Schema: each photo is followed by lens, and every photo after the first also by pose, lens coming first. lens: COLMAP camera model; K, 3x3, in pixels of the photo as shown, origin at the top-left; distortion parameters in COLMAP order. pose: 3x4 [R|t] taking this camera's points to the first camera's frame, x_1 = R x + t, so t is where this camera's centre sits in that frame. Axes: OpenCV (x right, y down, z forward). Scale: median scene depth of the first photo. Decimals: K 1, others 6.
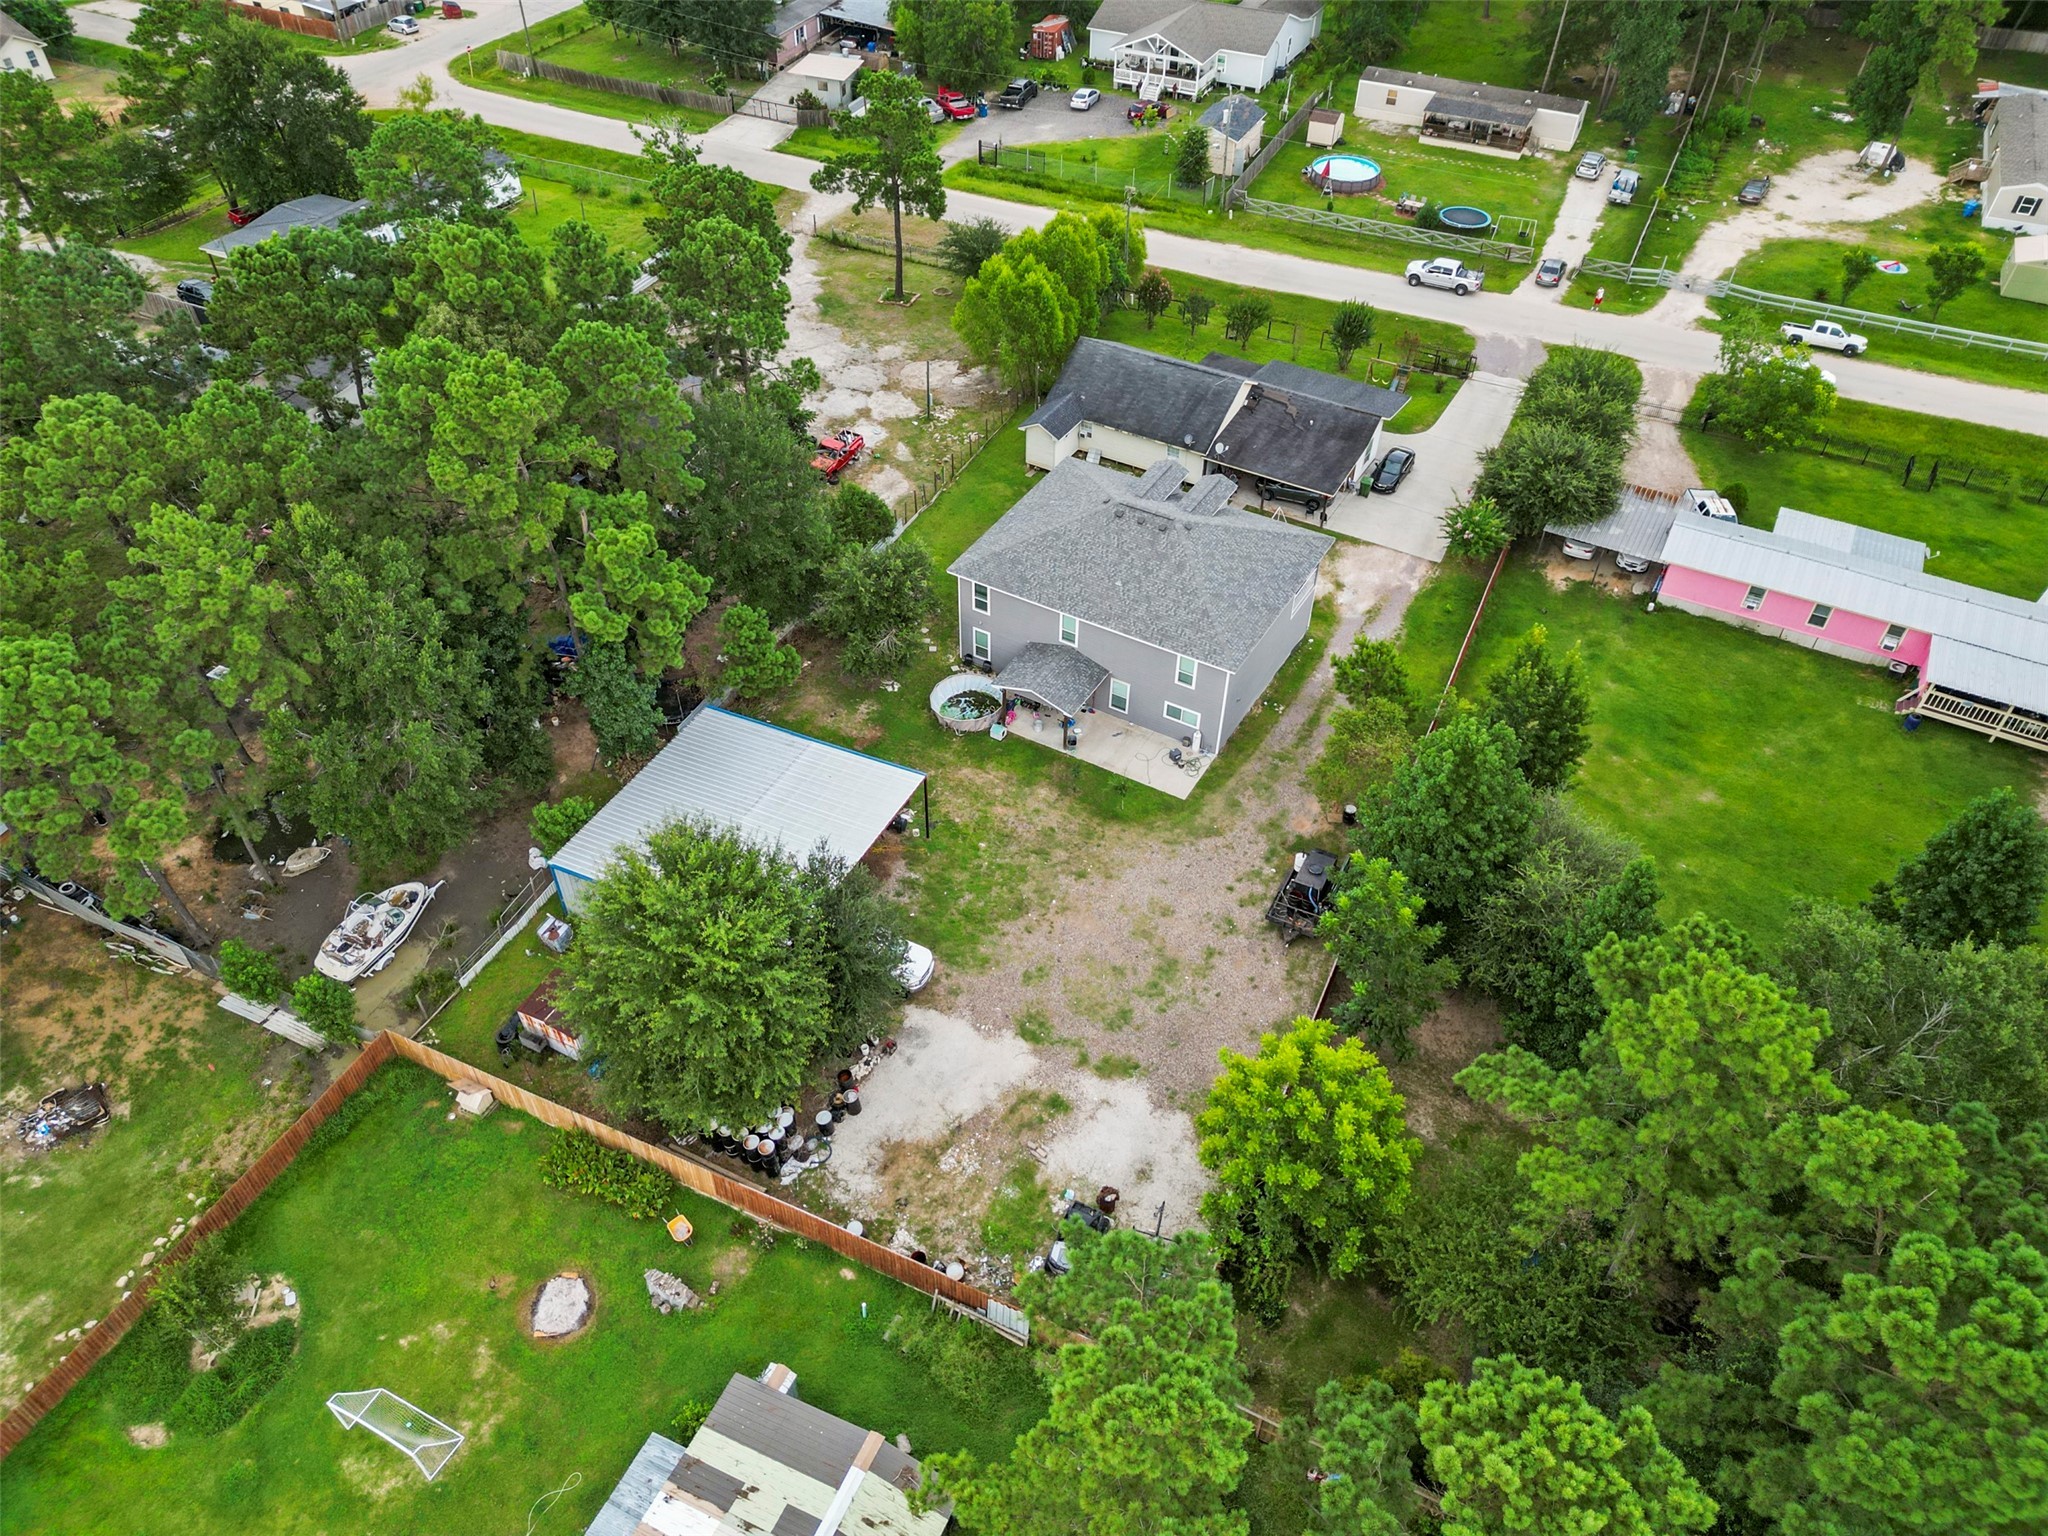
lens RADIAL K [[1430.1, 0, 1032.2], [0, 1430.1, 767.8], [0, 0, 1]] dist [0.094761, -0.102613]
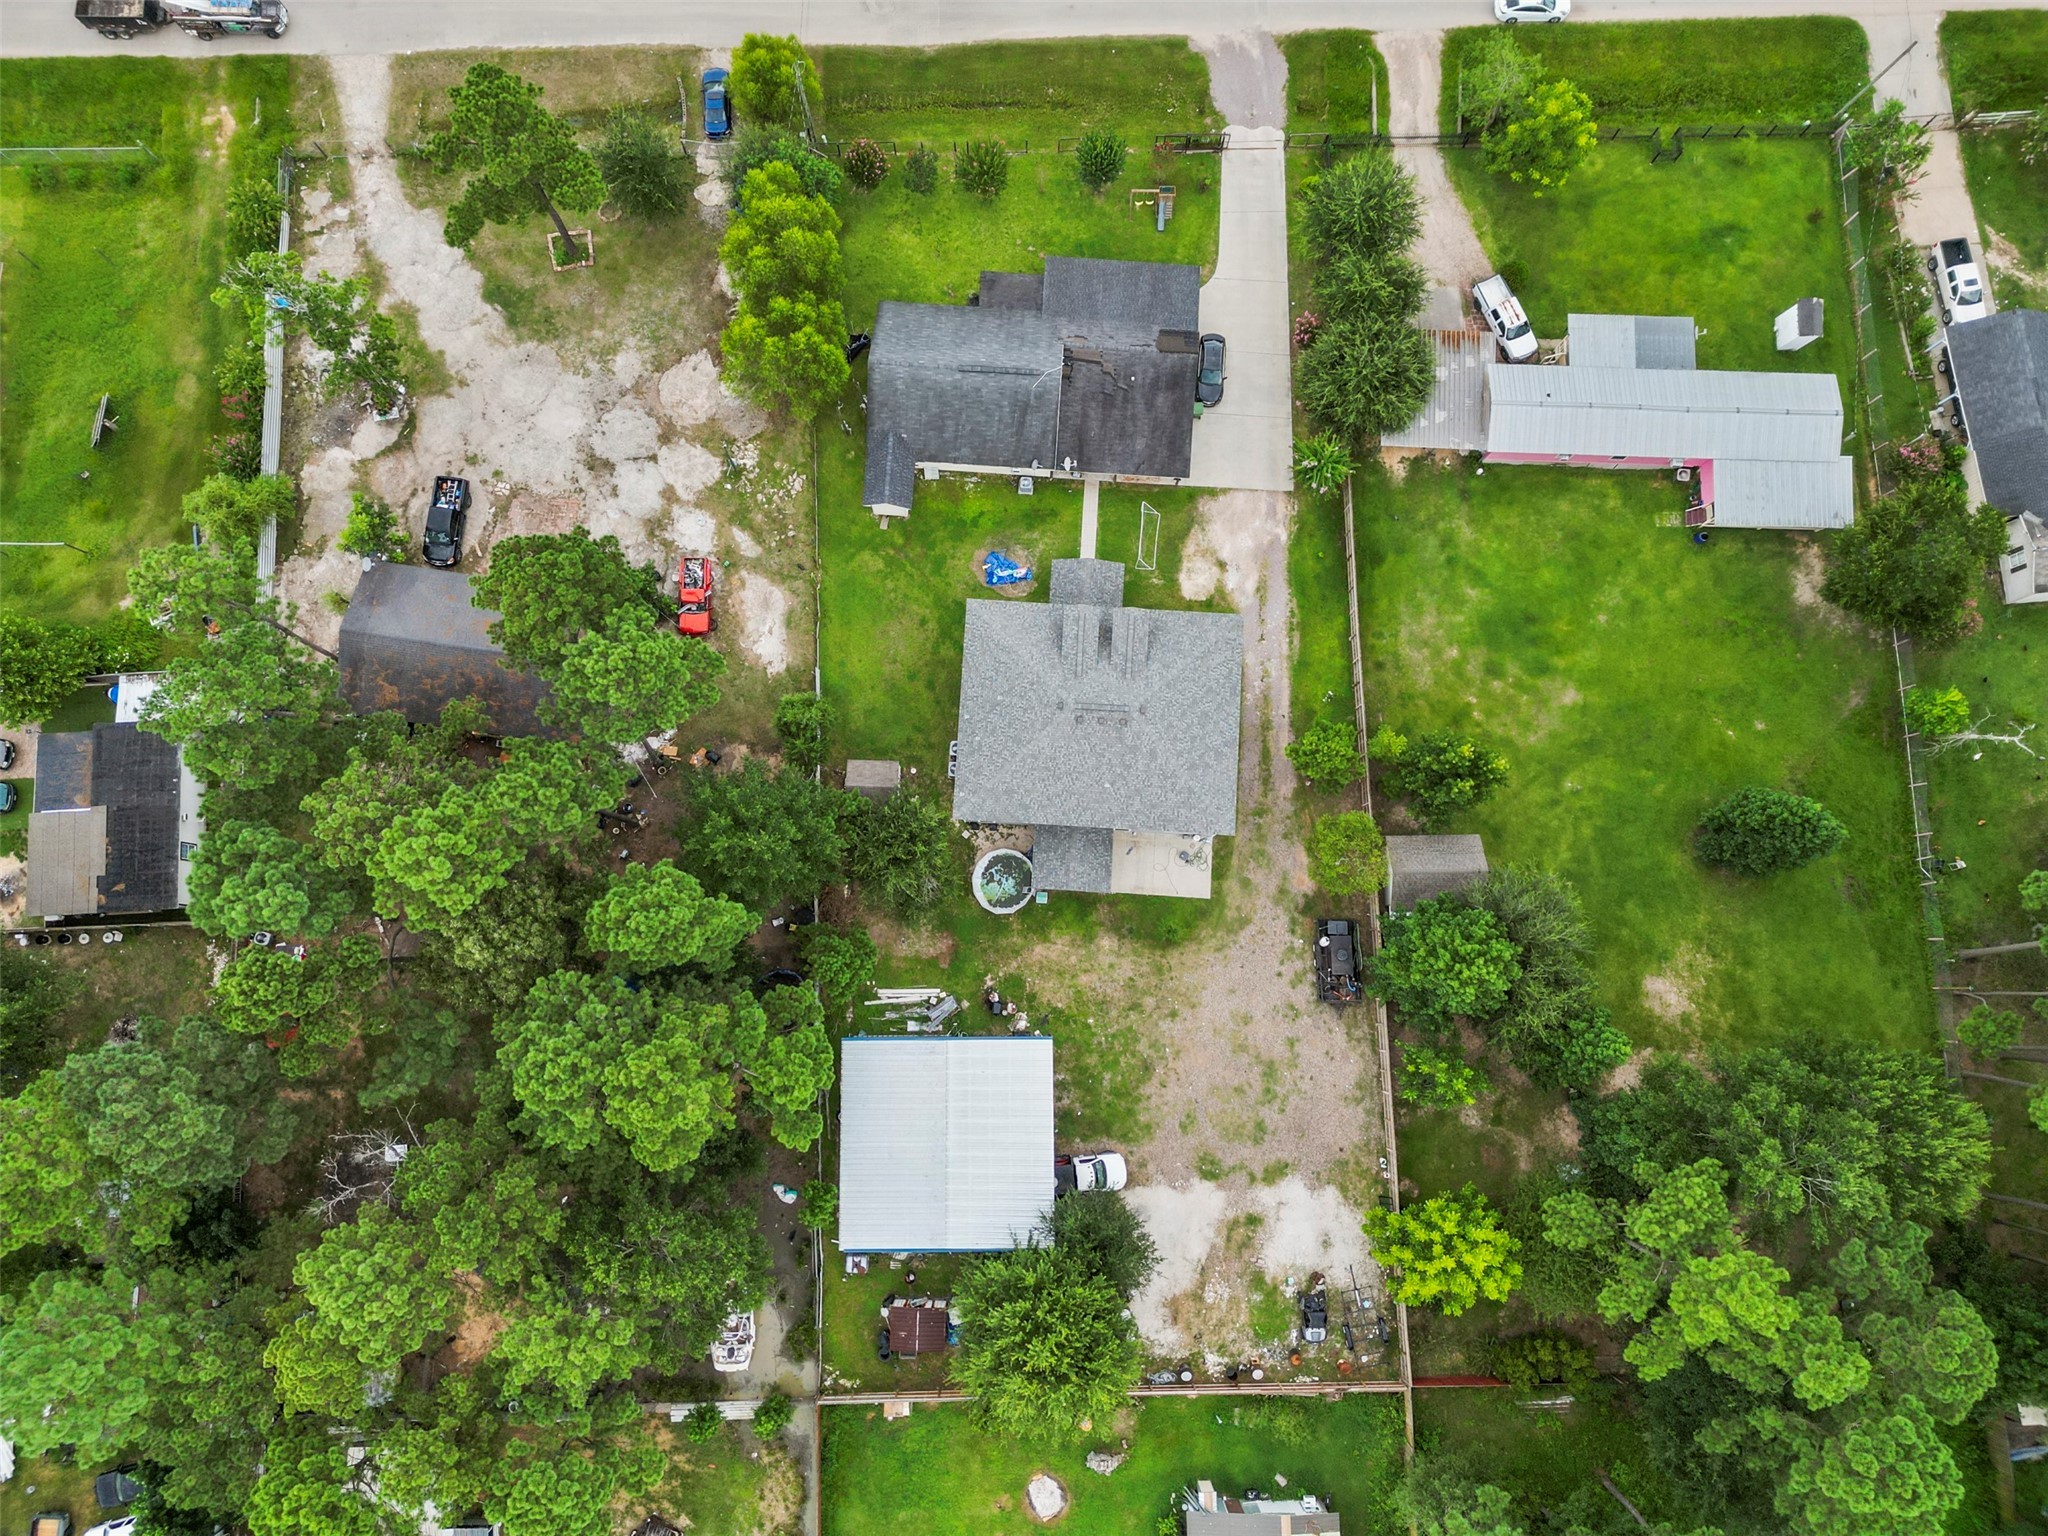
lens RADIAL K [[1430.1, 0, 1032.2], [0, 1430.1, 767.8], [0, 0, 1]] dist [0.094761, -0.102613]
pose [[0.895709, -0.440998, 0.056801, -0.045609], [0.307689, 0.706967, 0.636809, -0.780153], [-0.320988, -0.552918, 0.768927, 0.133194]]
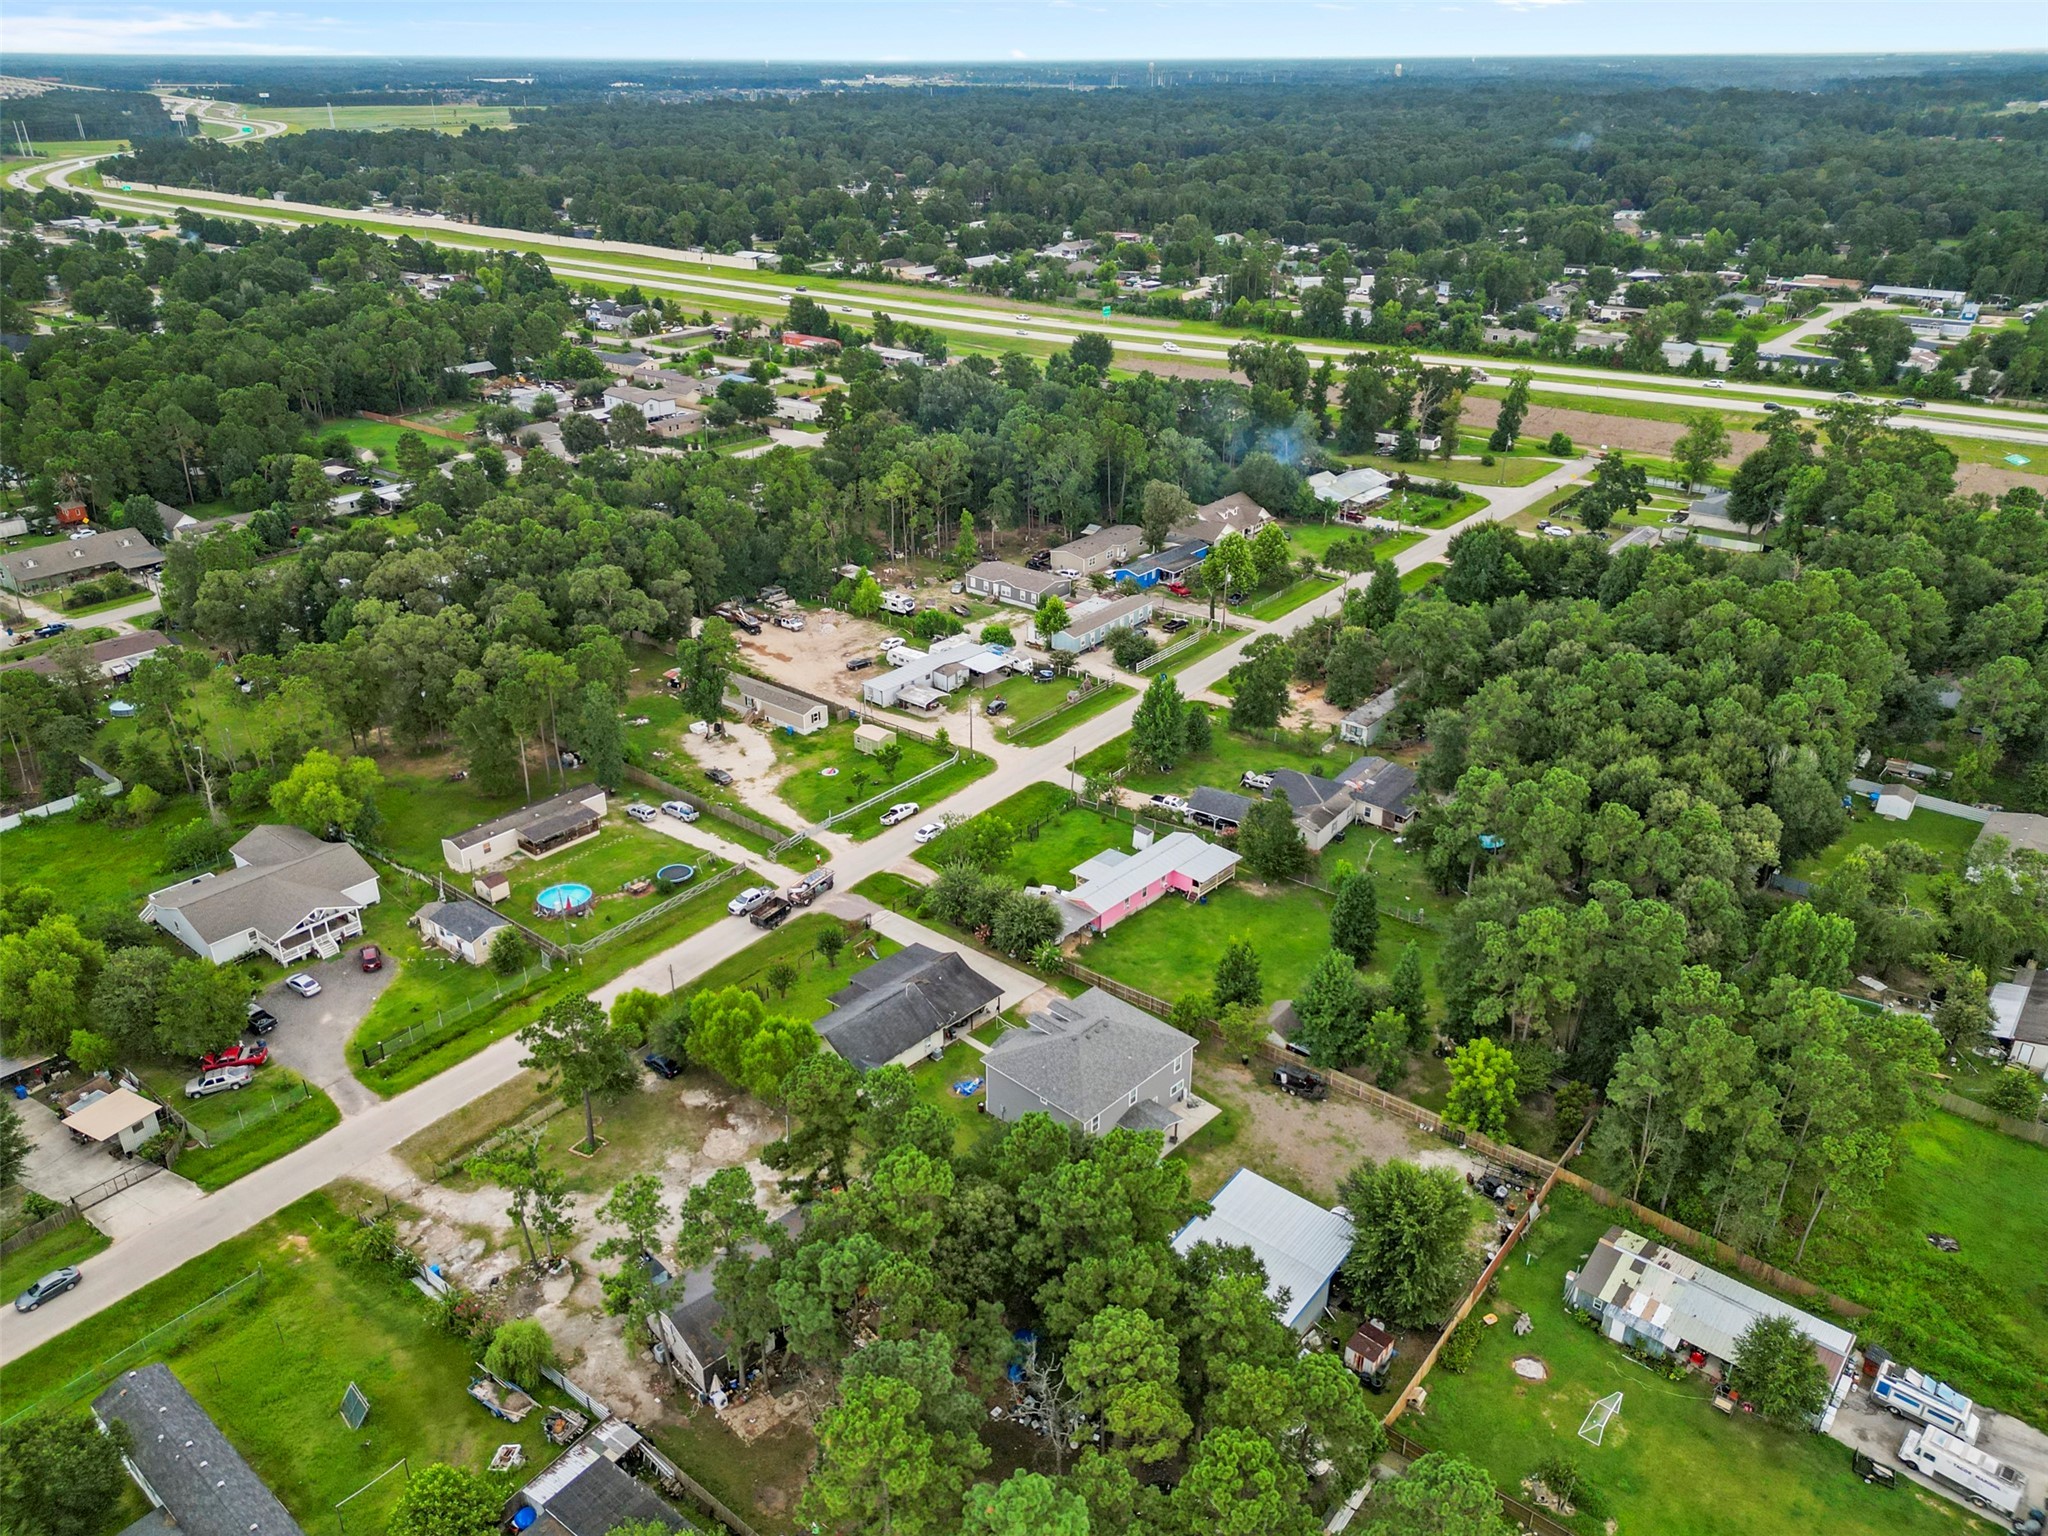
lens RADIAL K [[1430.1, 0, 1032.2], [0, 1430.1, 767.8], [0, 0, 1]] dist [0.094761, -0.102613]
pose [[0.232216, -0.433340, 0.870800, -1.245914], [0.663893, 0.724913, 0.183702, -0.724912], [-0.710860, 0.535460, 0.456028, 0.045777]]
